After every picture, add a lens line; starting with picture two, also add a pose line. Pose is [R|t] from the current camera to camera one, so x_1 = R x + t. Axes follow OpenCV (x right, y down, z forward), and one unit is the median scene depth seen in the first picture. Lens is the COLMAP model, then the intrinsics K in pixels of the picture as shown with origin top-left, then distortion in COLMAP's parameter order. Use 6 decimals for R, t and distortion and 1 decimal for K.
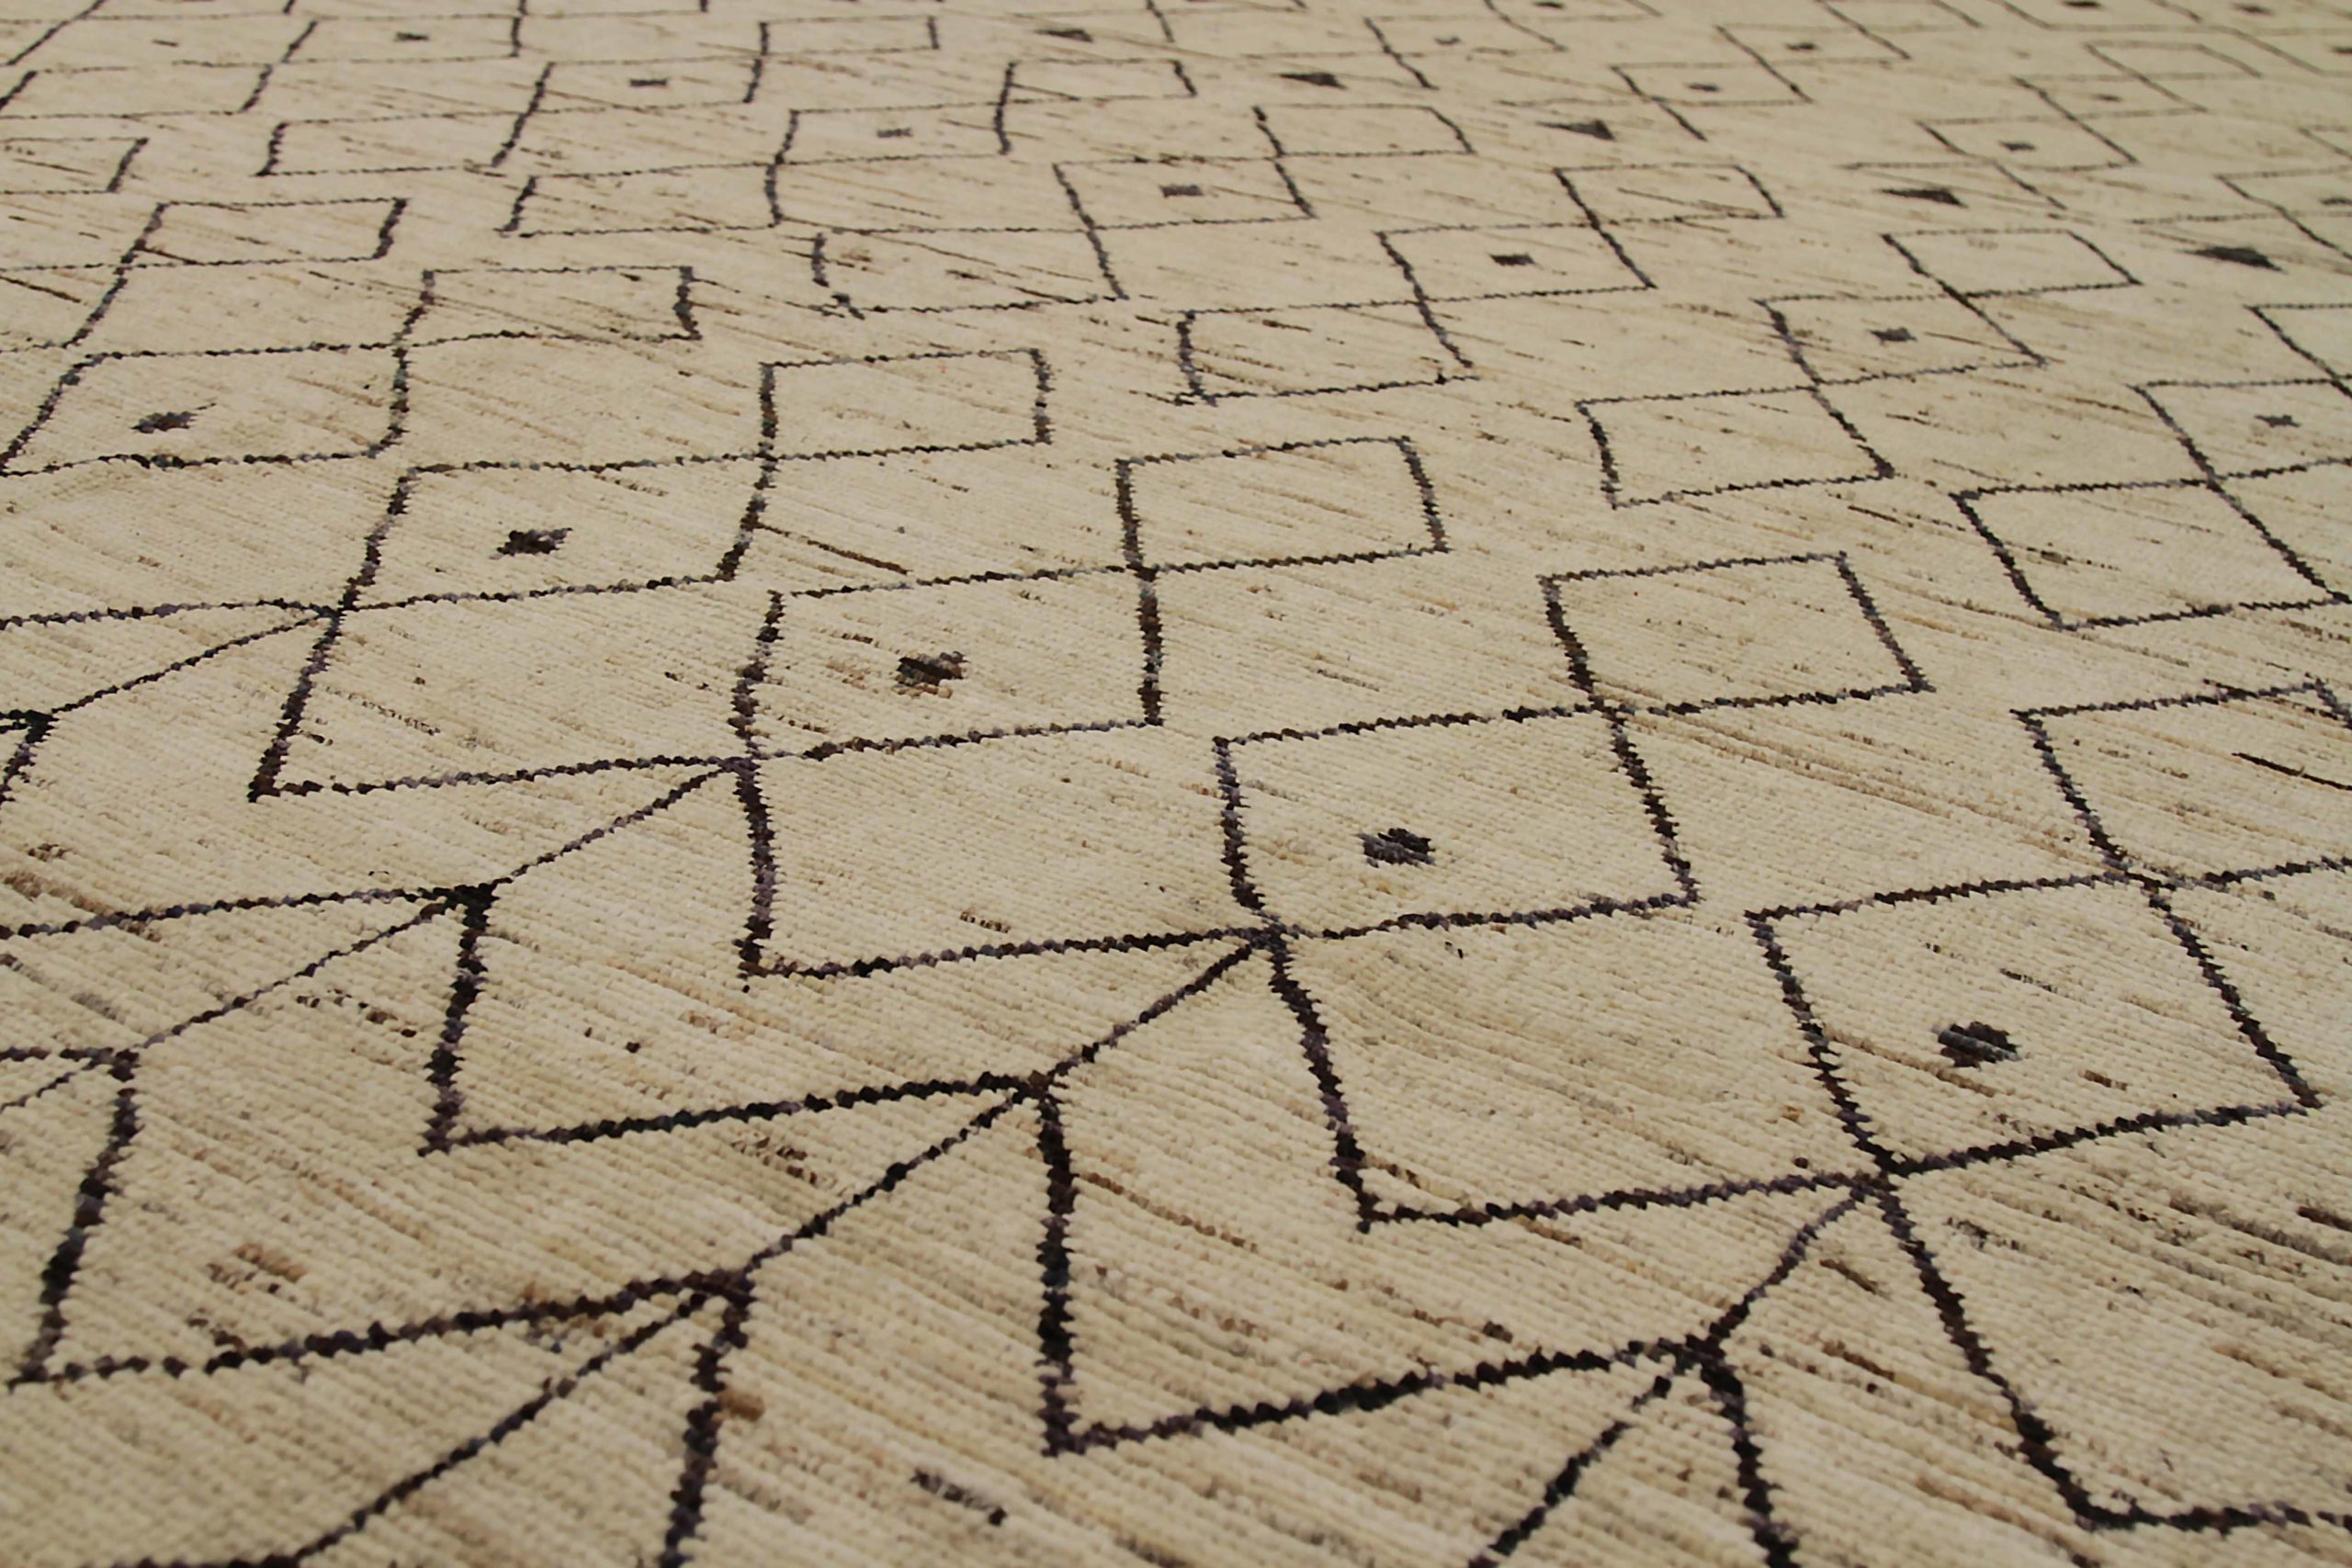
lens RADIAL K [[3079.8, 0, 1176.0], [0, 3079.8, 784.0], [0, 0, 1]] dist [-0.095736, 0.161305]
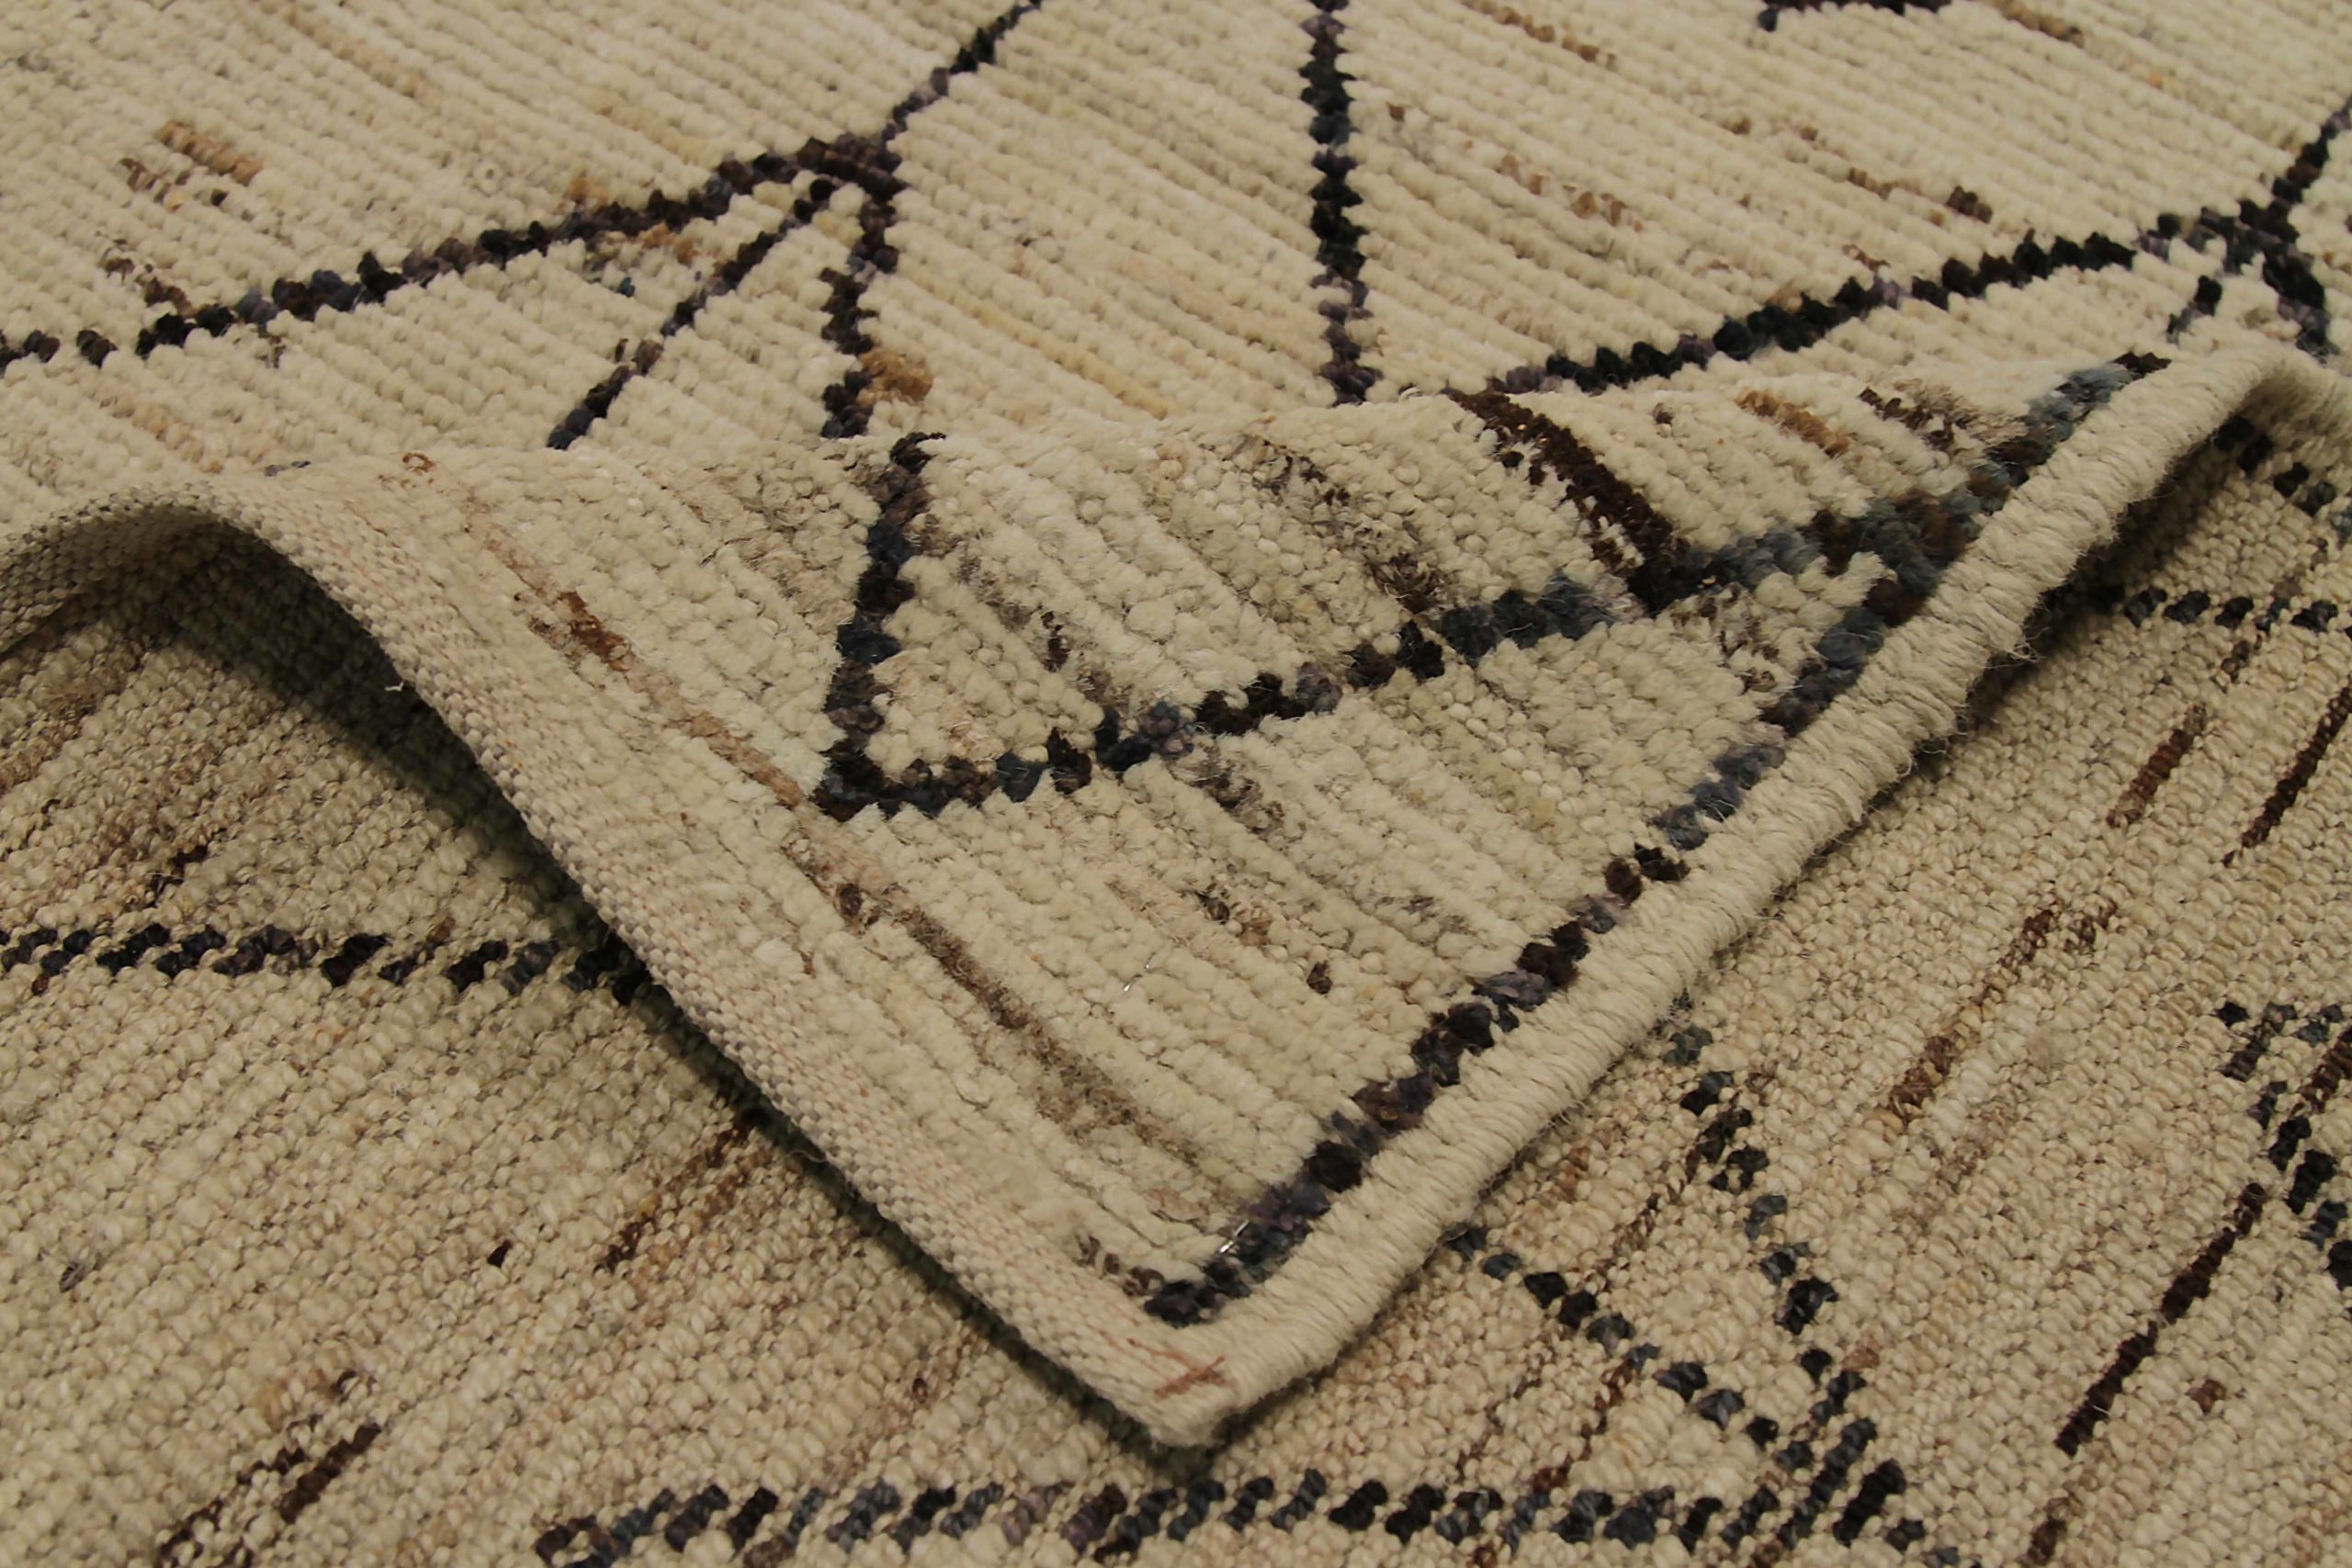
lens RADIAL K [[3079.8, 0, 1176.0], [0, 3079.8, 784.0], [0, 0, 1]] dist [-0.095736, 0.161305]
pose [[0.998845, -0.013503, -0.046121, -0.044998], [0.035975, 0.846426, 0.531290, -0.084836], [0.031864, -0.532335, 0.845934, 0.340654]]
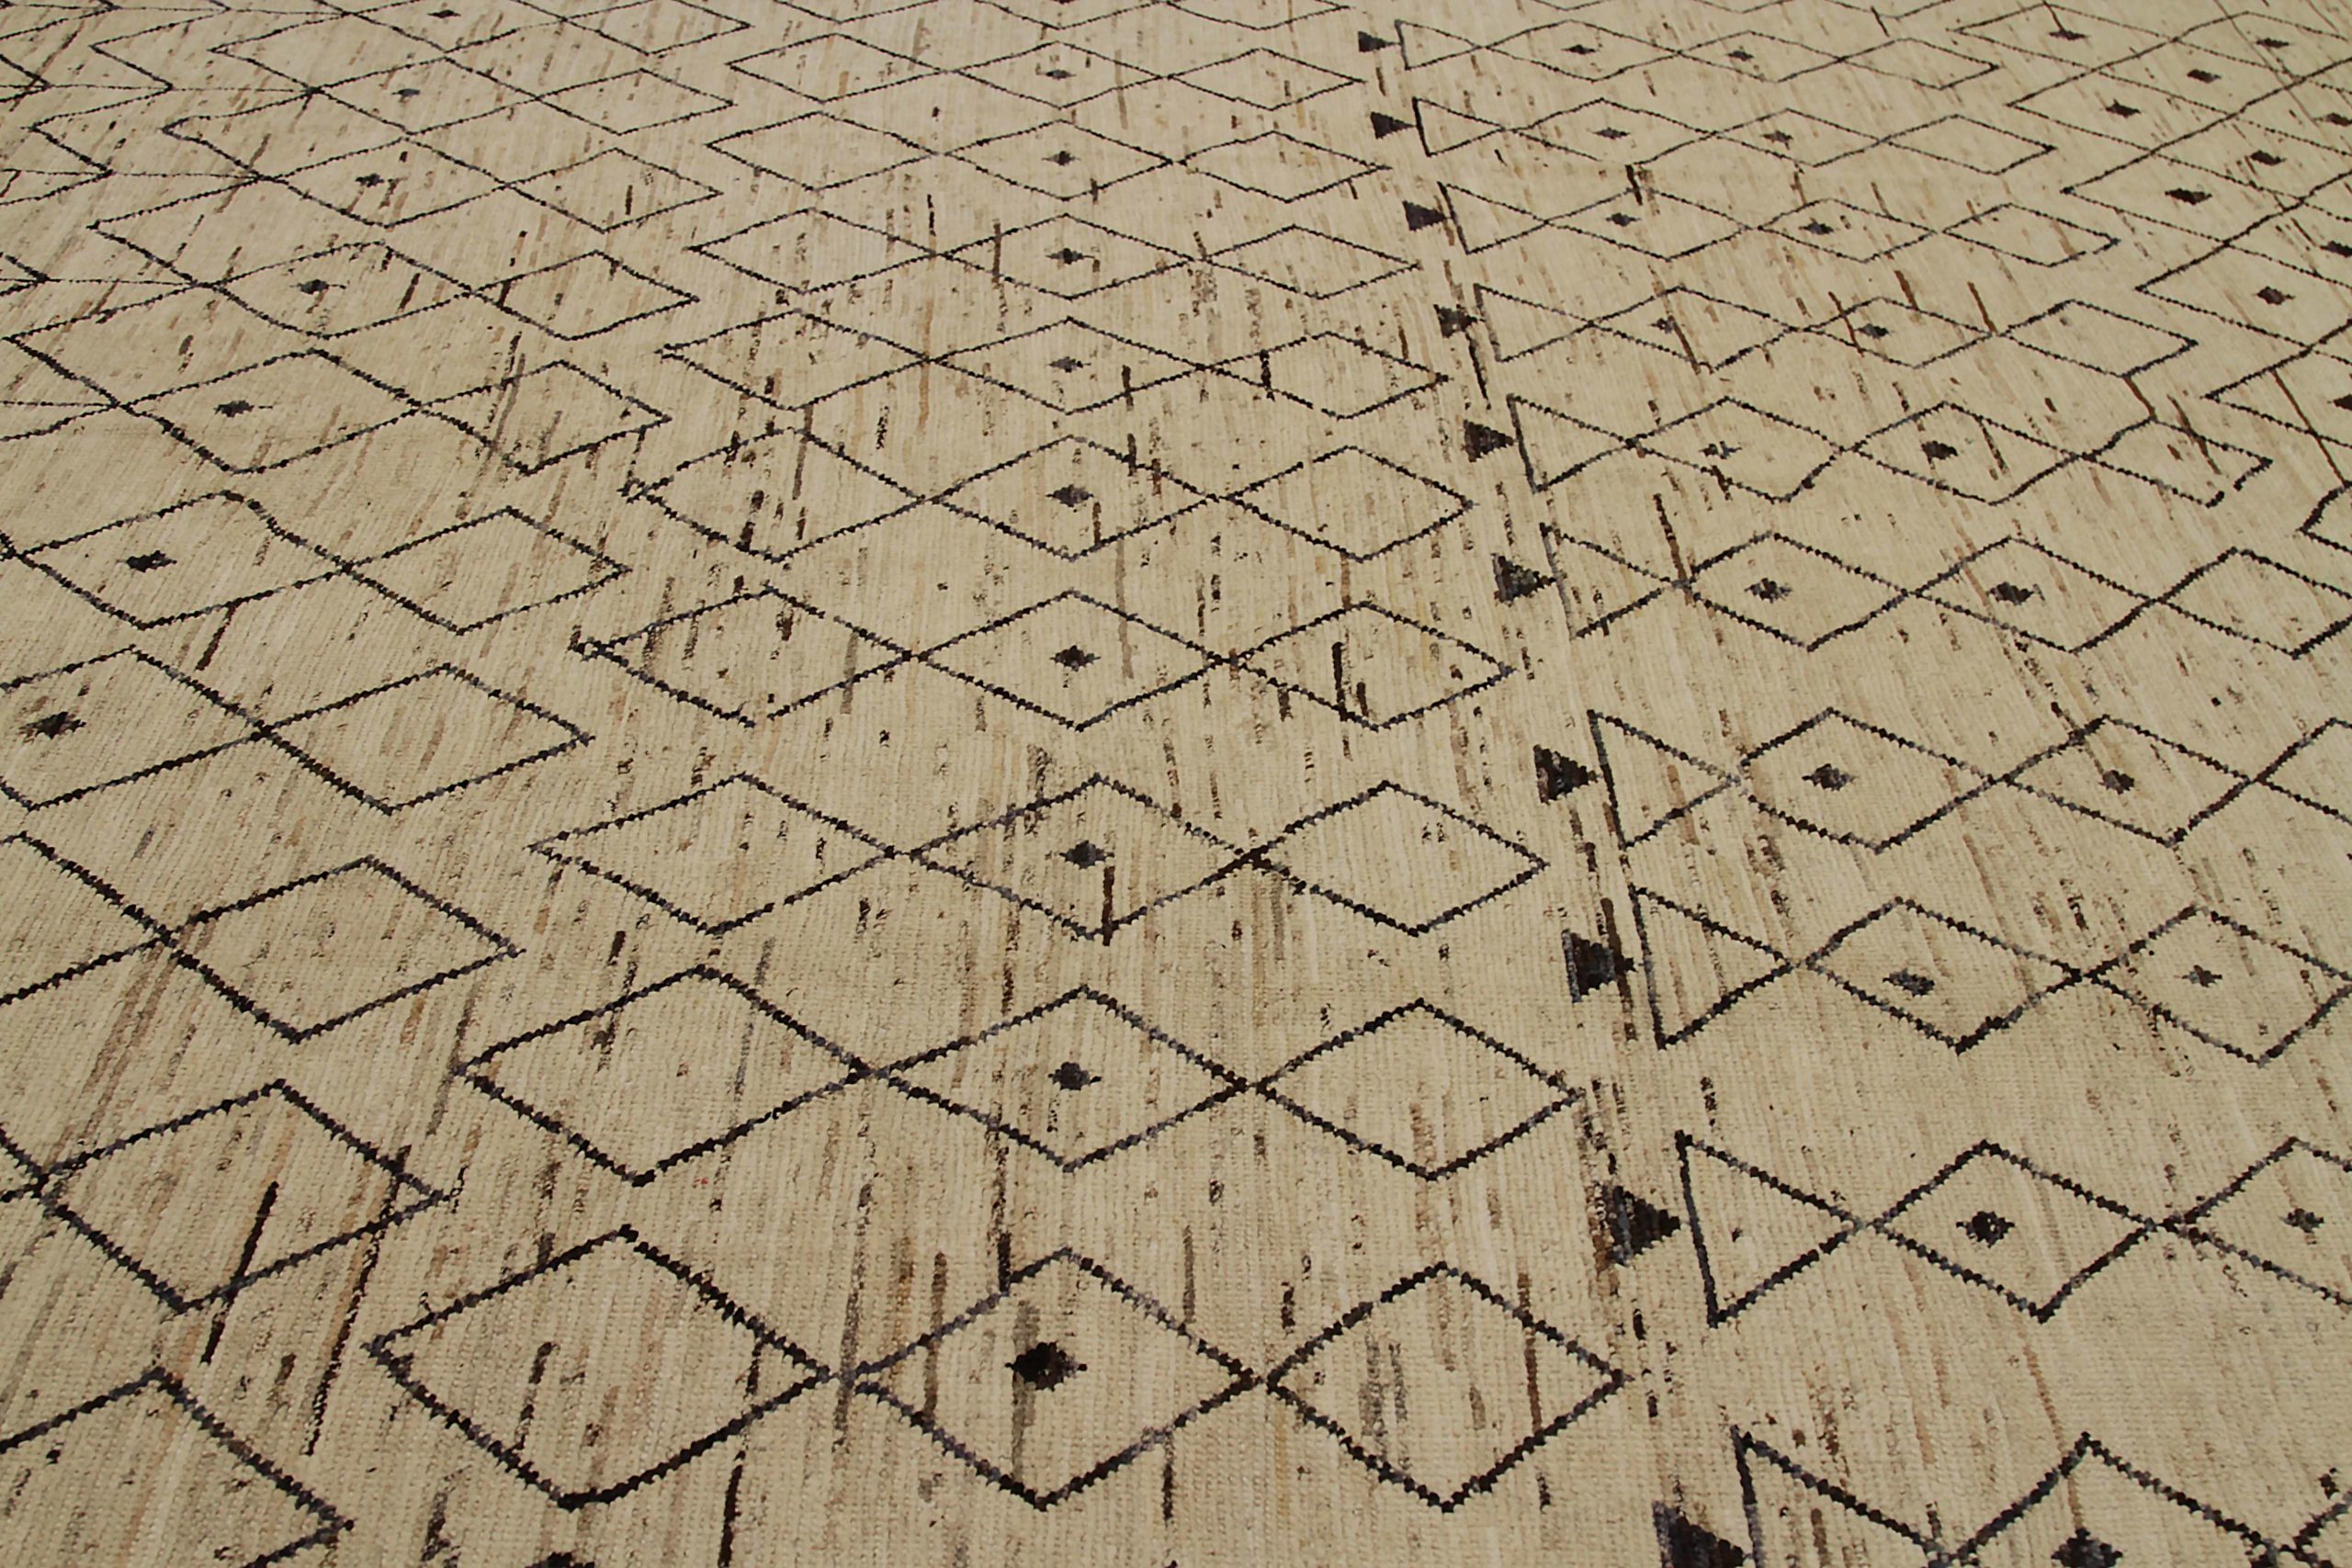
lens RADIAL K [[2761.5, 0, 1176.0], [0, 2761.5, 784.0], [0, 0, 1]] dist [-0.100724, 0.045943]
pose [[0.559787, 0.471335, -0.681529, 2.041688], [-0.359802, 0.879148, 0.312476, -1.089074], [0.746446, 0.070296, 0.661723, 0.655982]]
